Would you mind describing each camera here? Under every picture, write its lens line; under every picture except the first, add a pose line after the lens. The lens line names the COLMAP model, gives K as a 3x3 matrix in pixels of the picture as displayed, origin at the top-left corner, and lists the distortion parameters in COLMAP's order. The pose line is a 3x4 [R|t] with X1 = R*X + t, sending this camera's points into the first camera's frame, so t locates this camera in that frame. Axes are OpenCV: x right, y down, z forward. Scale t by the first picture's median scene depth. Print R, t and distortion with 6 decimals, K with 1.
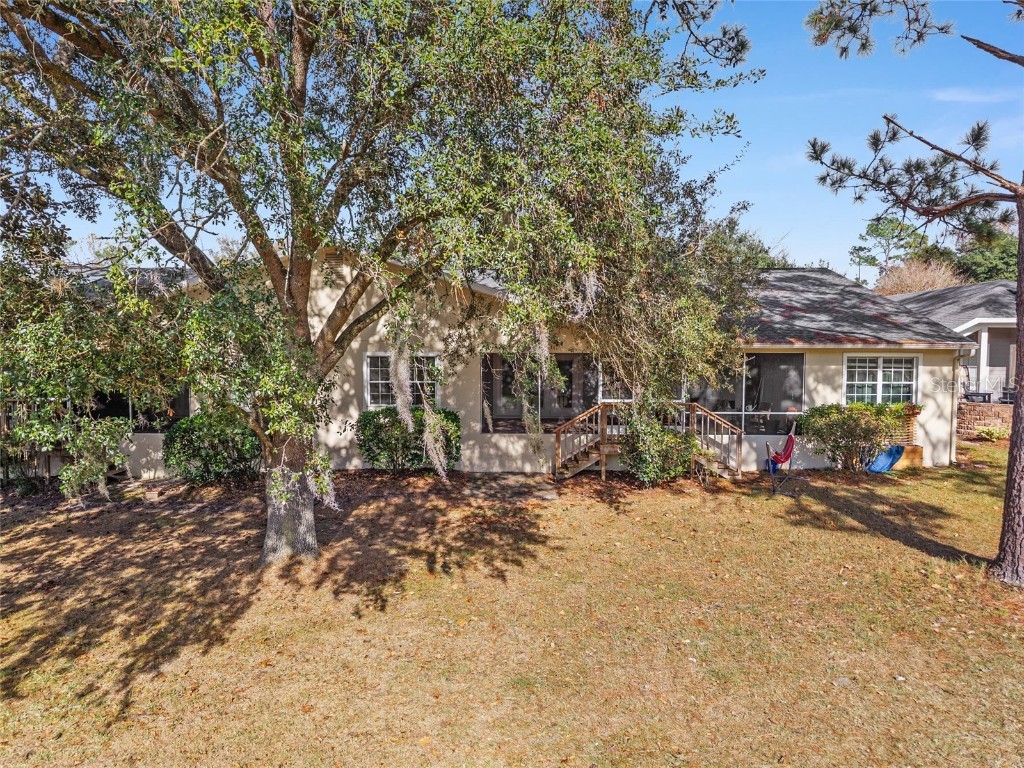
lens RADIAL K [[689.4, 0, 516.1], [0, 689.4, 383.6], [0, 0, 1]] dist [0.018892, -0.019260]
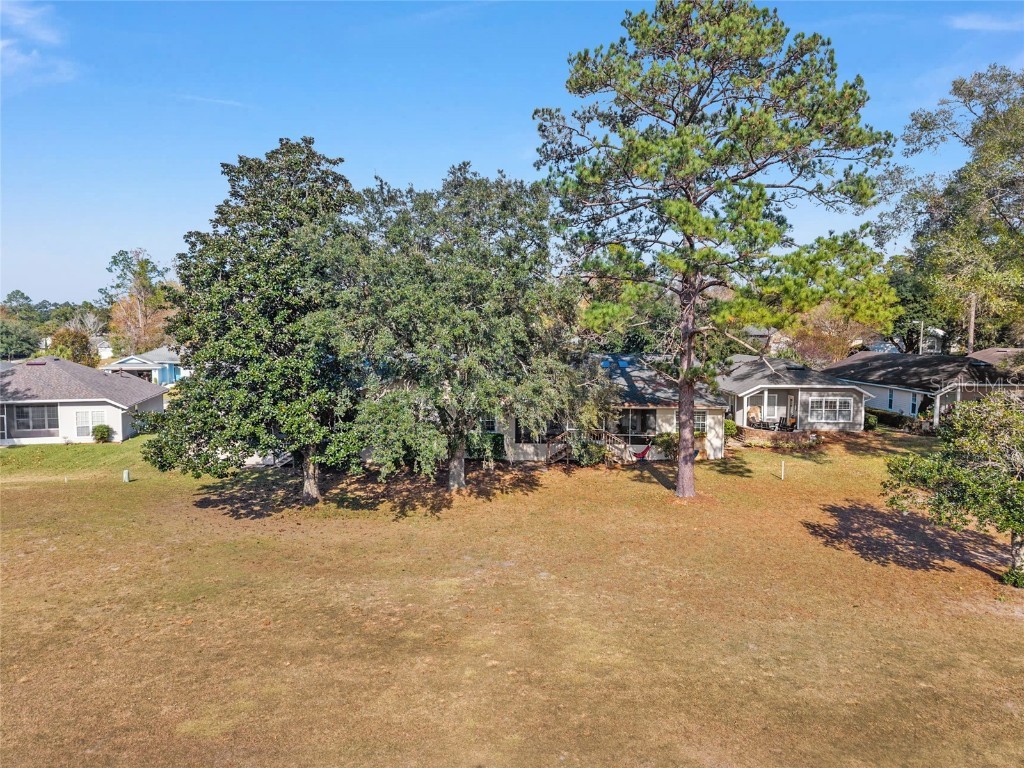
lens RADIAL K [[689.4, 0, 509.3], [0, 689.4, 385.0], [0, 0, 1]] dist [0.018892, -0.019260]
pose [[0.999700, 0.003948, -0.024157, -0.015691], [-0.003296, 0.999631, 0.026960, -0.187026], [0.024254, -0.026872, 0.999345, -1.314291]]
